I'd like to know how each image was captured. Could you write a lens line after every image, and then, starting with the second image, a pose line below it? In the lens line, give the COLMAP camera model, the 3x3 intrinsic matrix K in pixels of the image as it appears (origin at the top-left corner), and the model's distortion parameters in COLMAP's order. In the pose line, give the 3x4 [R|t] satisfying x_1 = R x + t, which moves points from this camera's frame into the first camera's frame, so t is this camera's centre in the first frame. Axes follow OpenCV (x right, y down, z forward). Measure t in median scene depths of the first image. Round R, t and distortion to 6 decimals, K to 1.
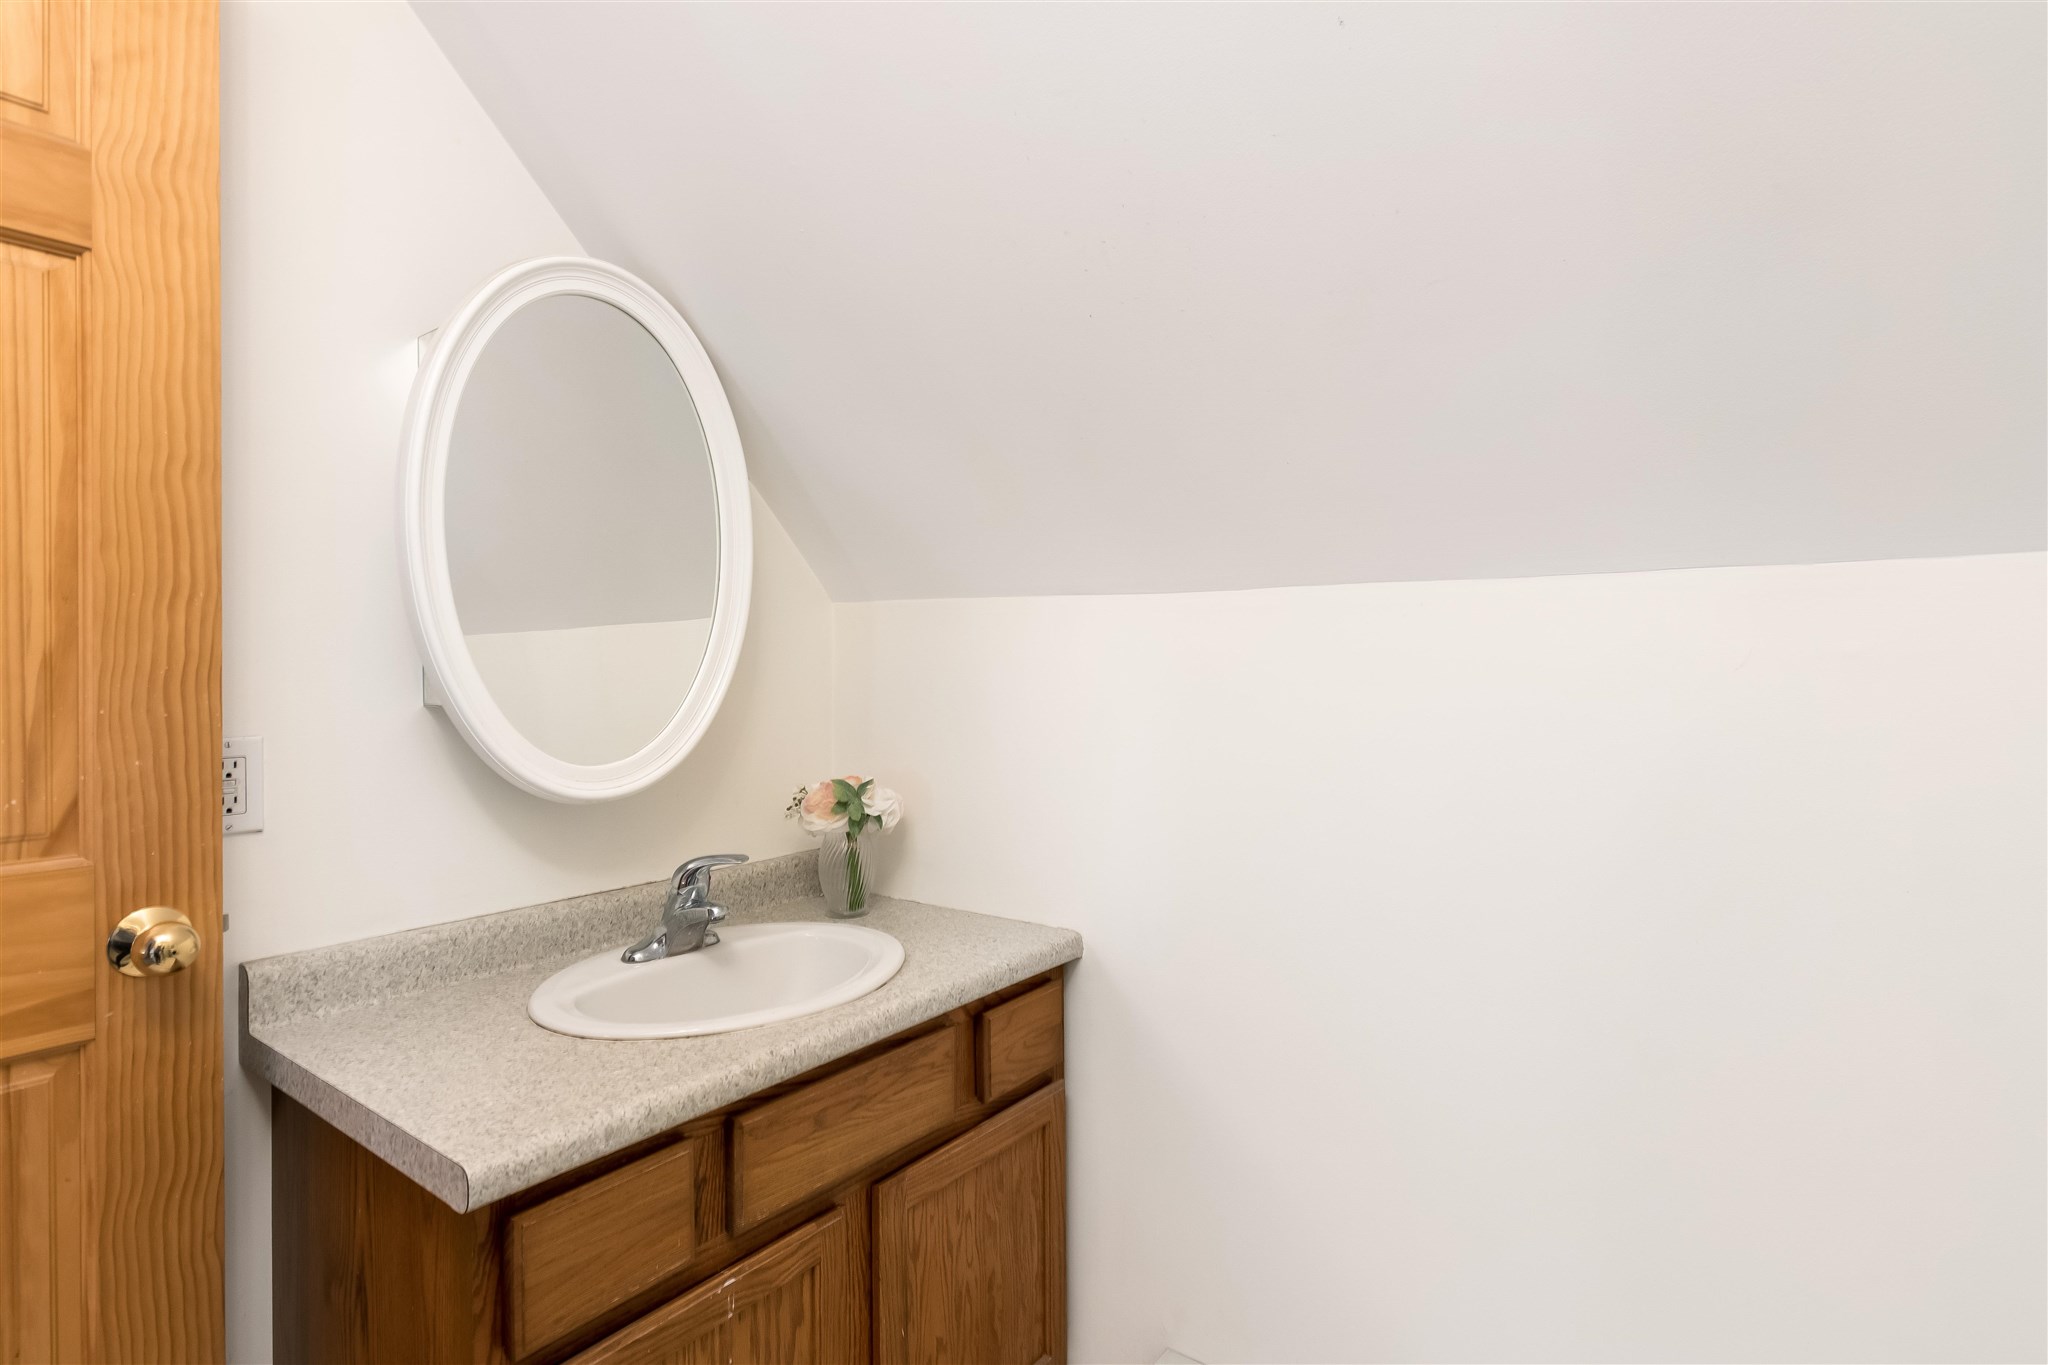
lens RADIAL K [[986.9, 0, 1020.3], [0, 986.9, 681.0], [0, 0, 1]] dist [0.005482, -0.002801]
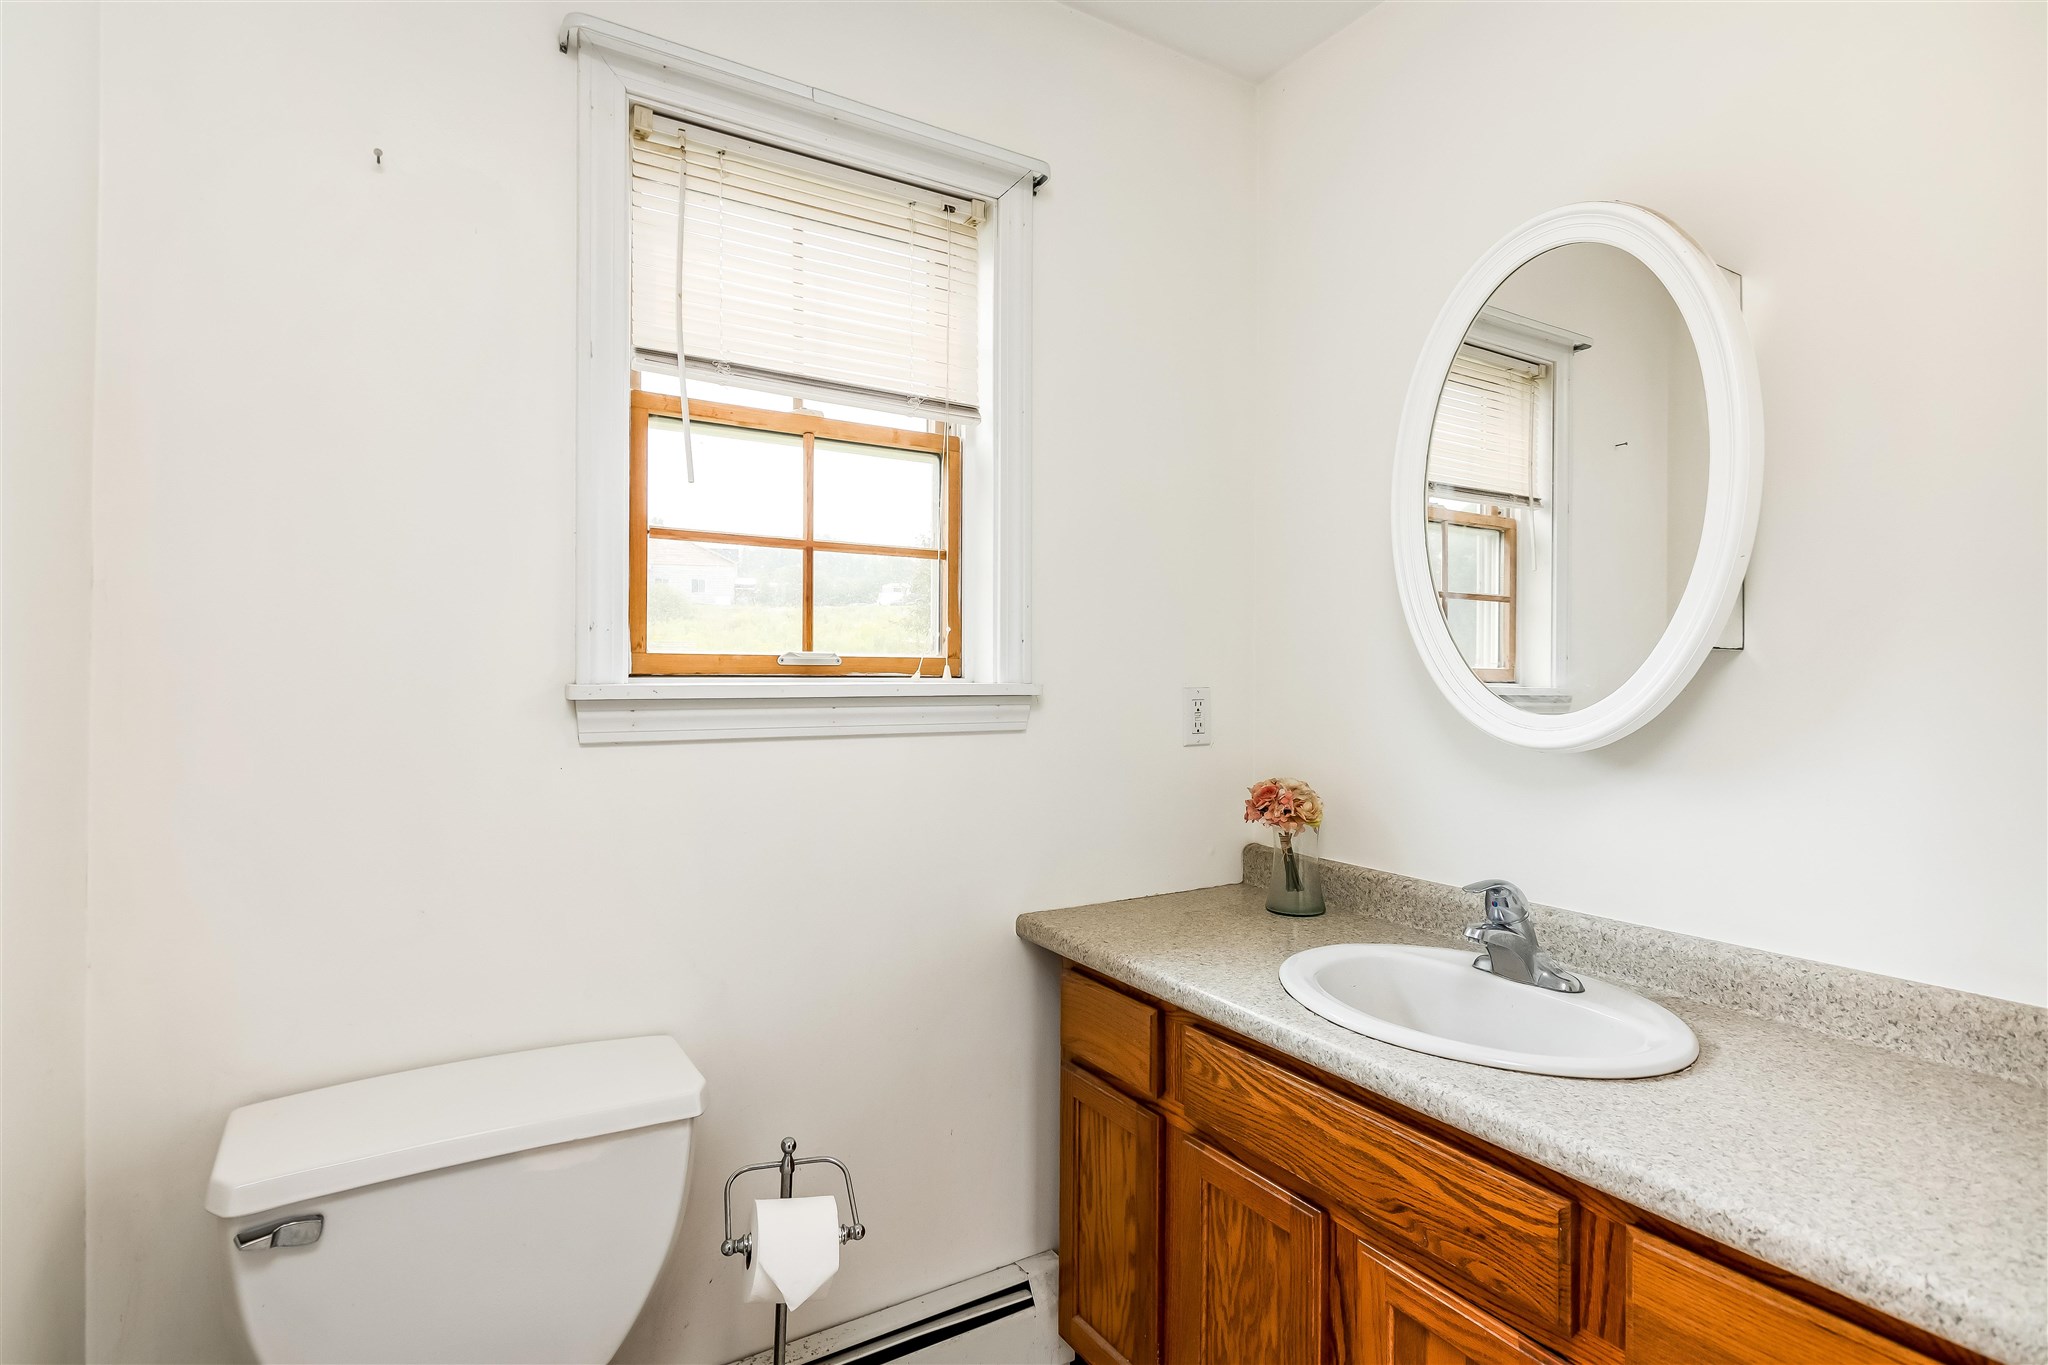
lens RADIAL K [[997.5, 0, 1024.8], [0, 997.5, 675.7], [0, 0, 1]] dist [-0.000728, -0.000101]
pose [[-0.362956, 0.010202, -0.931750, 0.664808], [-0.006872, 0.999884, 0.013625, -0.029383], [0.931781, 0.011349, -0.362844, 0.807957]]
